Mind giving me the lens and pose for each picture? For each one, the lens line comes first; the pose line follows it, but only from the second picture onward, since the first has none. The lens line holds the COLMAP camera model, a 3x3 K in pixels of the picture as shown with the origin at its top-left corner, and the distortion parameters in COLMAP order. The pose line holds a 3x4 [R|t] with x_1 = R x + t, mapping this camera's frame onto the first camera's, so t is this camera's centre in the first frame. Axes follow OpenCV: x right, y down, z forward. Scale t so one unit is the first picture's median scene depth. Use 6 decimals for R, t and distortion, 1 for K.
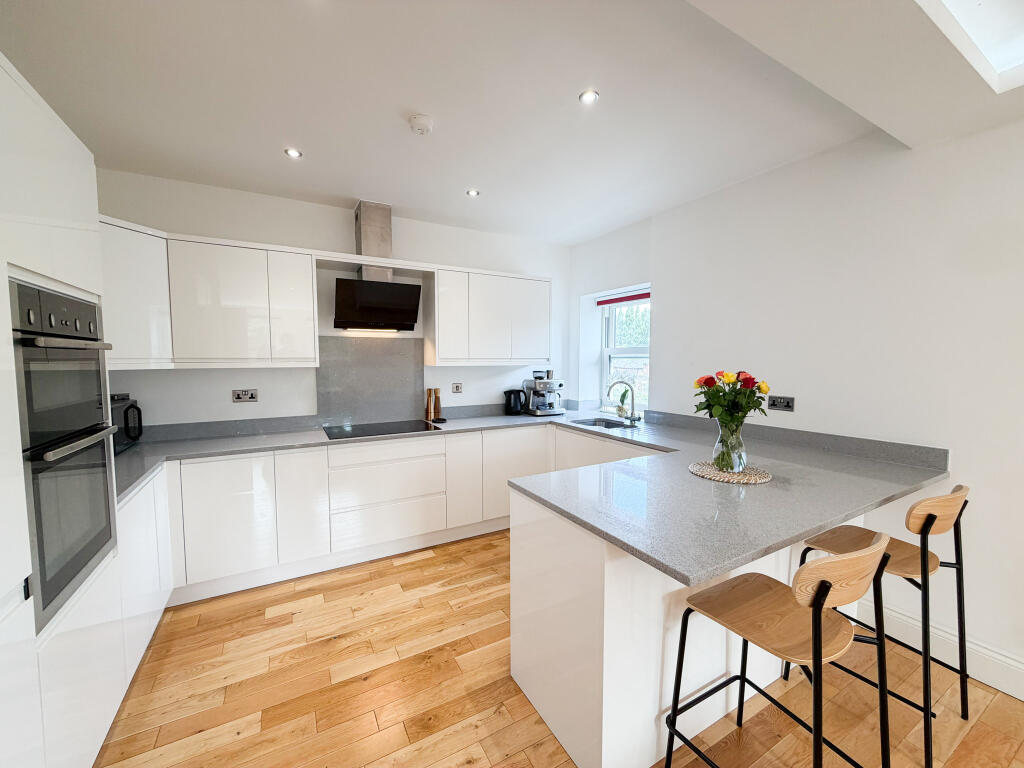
lens RADIAL K [[407.3, 0, 509.4], [0, 407.3, 387.1], [0, 0, 1]] dist [-0.001150, 0.000384]
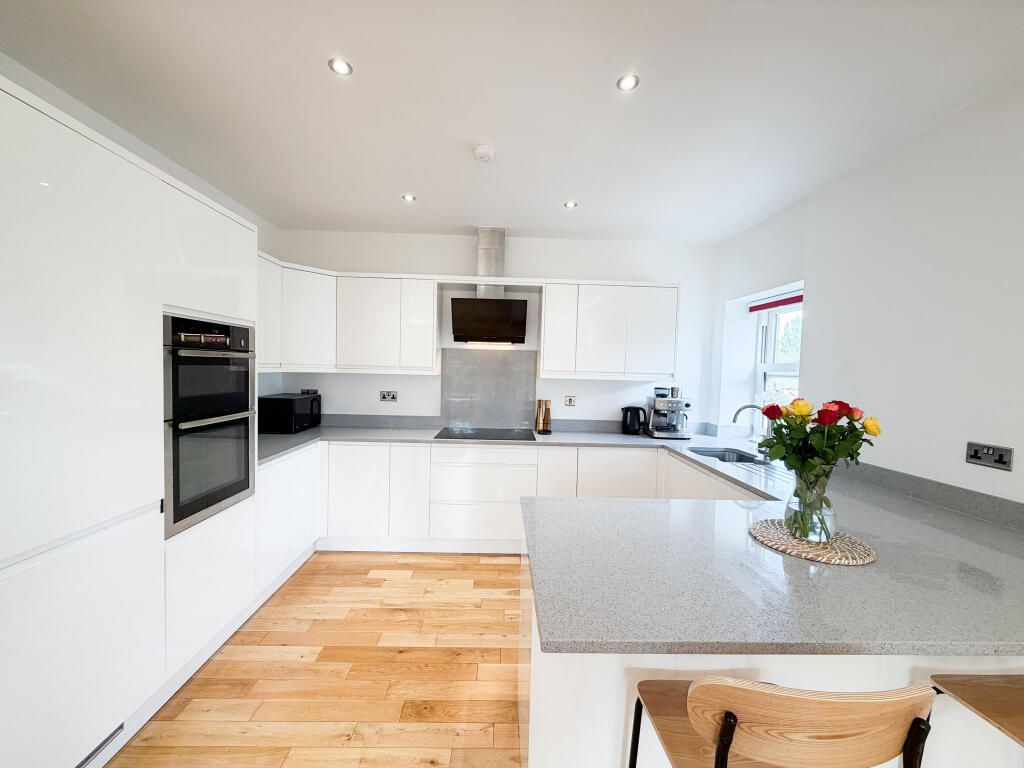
lens RADIAL K [[407.3, 0, 509.3], [0, 407.3, 387.3], [0, 0, 1]] dist [-0.001150, 0.000384]
pose [[0.882495, 0.046888, -0.467979, 0.334528], [-0.059745, 0.998133, -0.012660, -0.015642], [0.466512, 0.039132, 0.883649, 0.094492]]
